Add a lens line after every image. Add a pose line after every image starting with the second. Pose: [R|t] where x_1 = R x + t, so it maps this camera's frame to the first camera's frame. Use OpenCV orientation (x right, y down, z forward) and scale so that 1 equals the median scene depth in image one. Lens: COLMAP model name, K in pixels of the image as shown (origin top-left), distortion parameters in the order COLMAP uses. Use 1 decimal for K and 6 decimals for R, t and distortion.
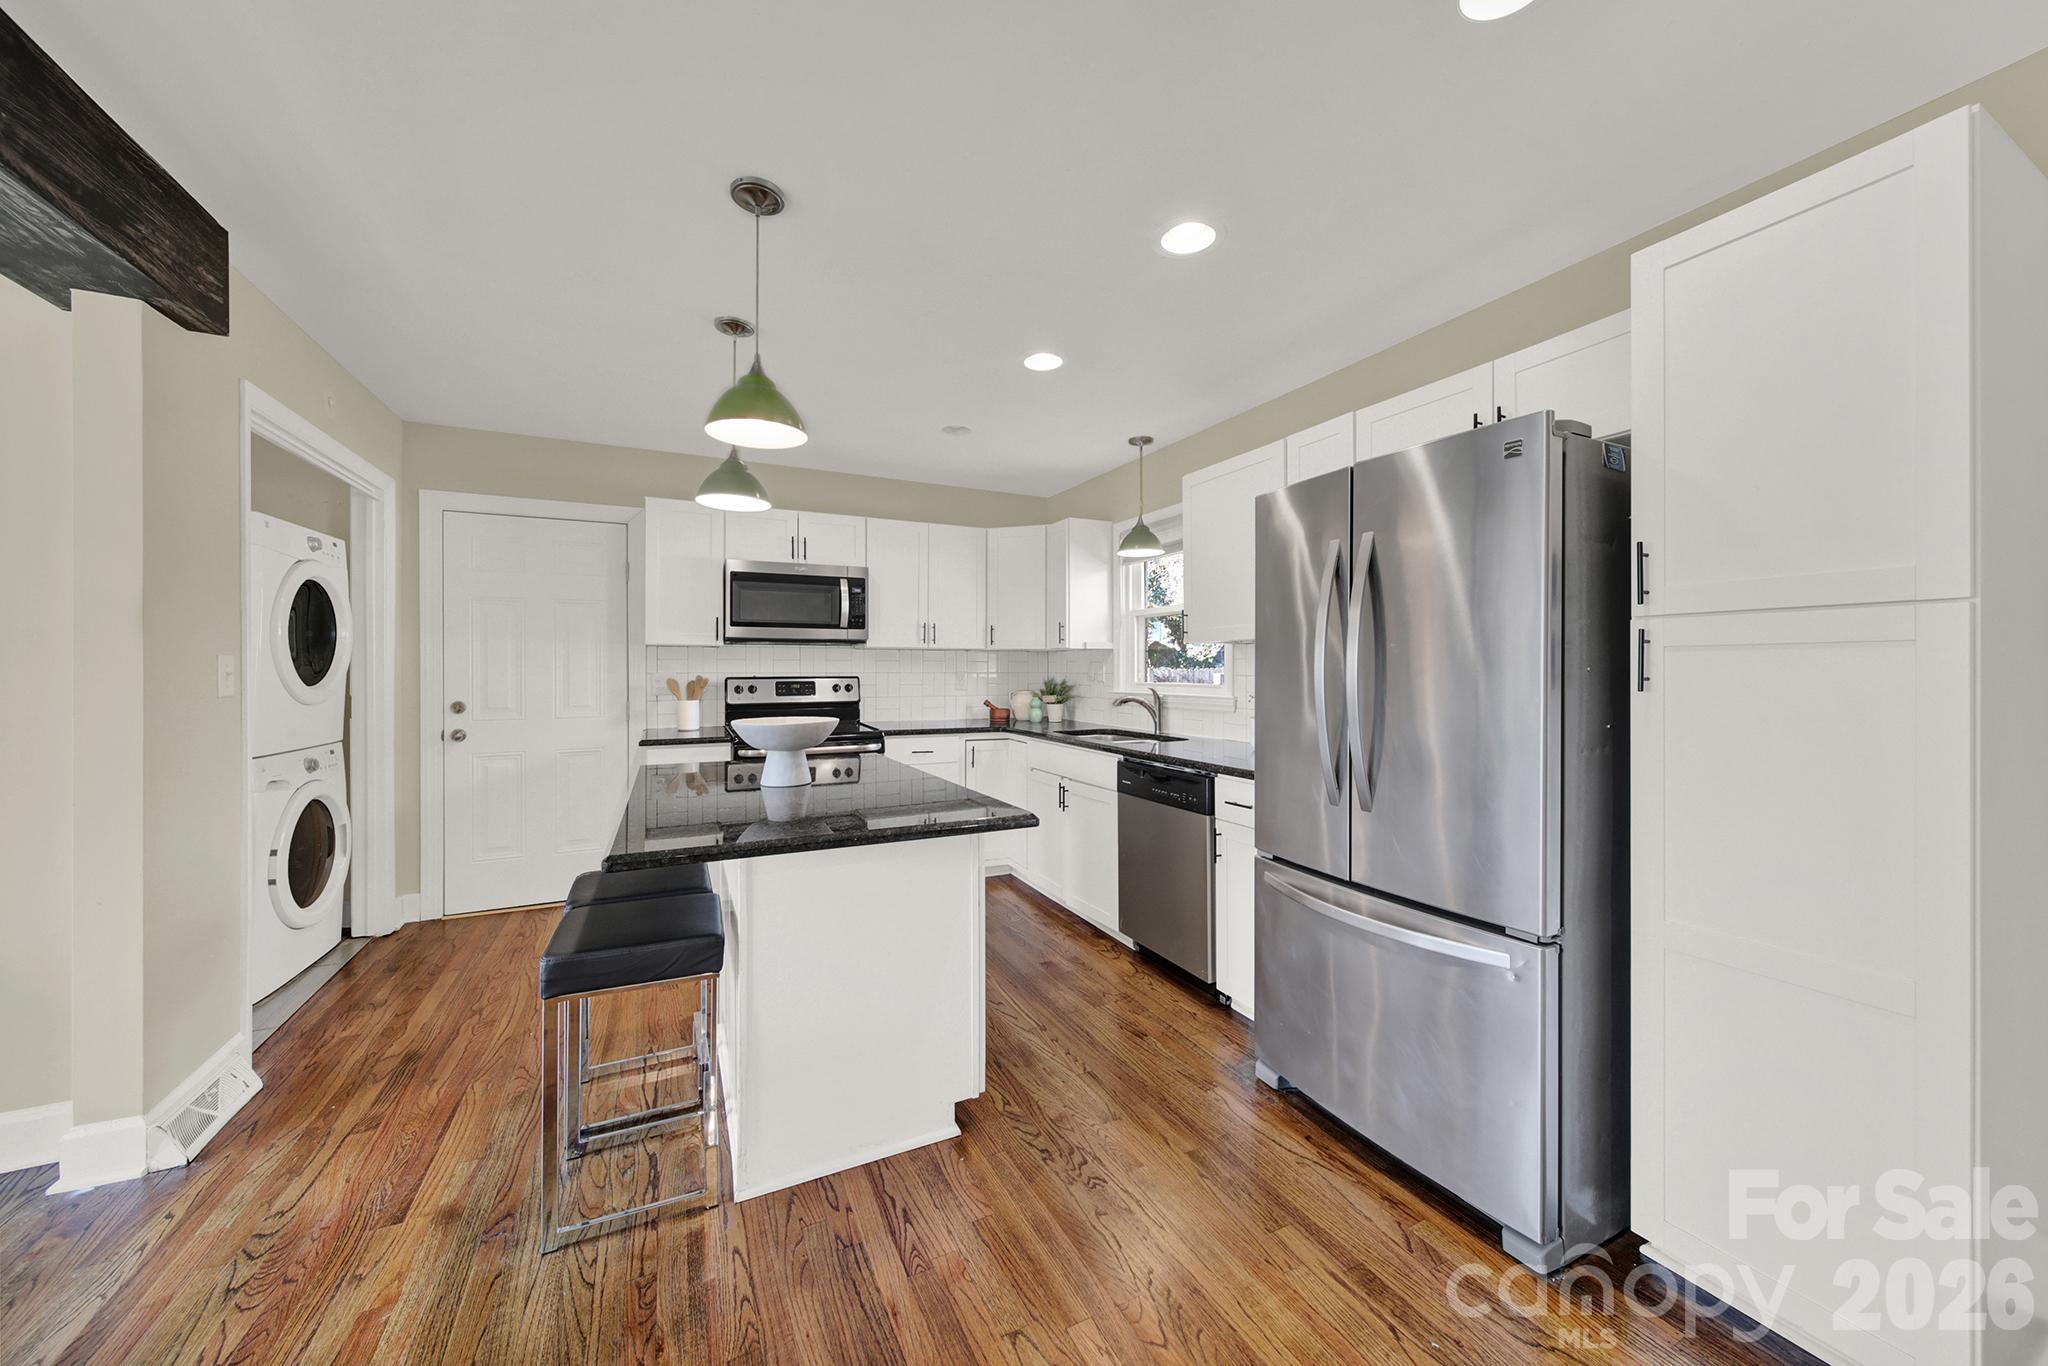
lens RADIAL K [[729.4, 0, 1033.6], [0, 729.4, 676.4], [0, 0, 1]] dist [-0.001107, -0.000248]
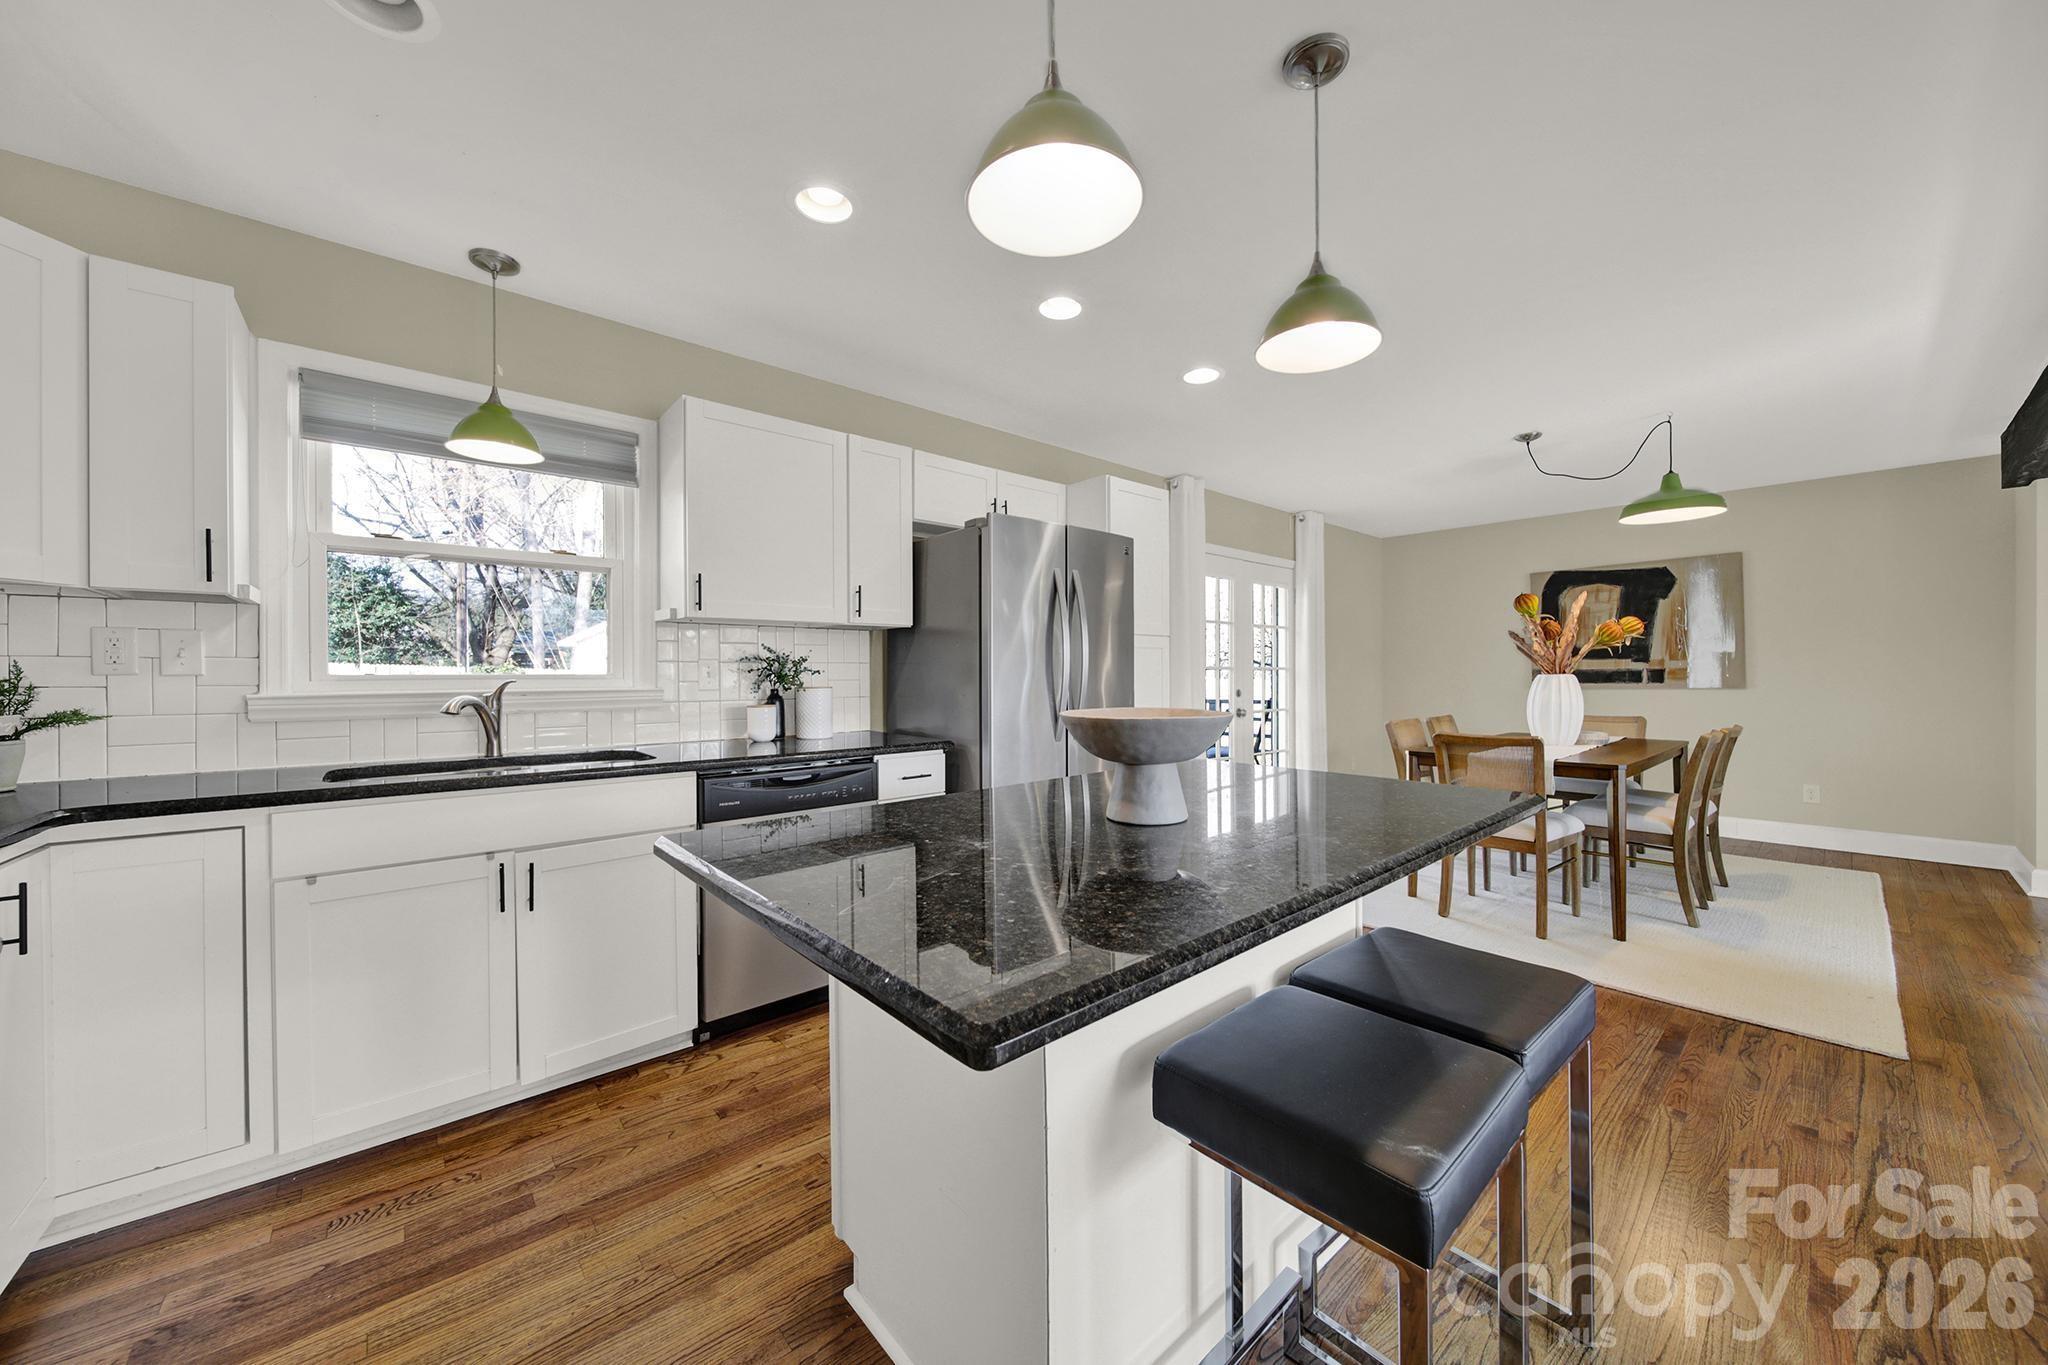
lens RADIAL K [[729.4, 0, 1033.6], [0, 729.4, 675.9], [0, 0, 1]] dist [-0.001107, -0.000248]
pose [[-0.259945, -0.006558, 0.965601, -0.730242], [0.010414, 0.999900, 0.009594, 0.014929], [-0.965567, 0.012550, -0.259850, 0.998826]]
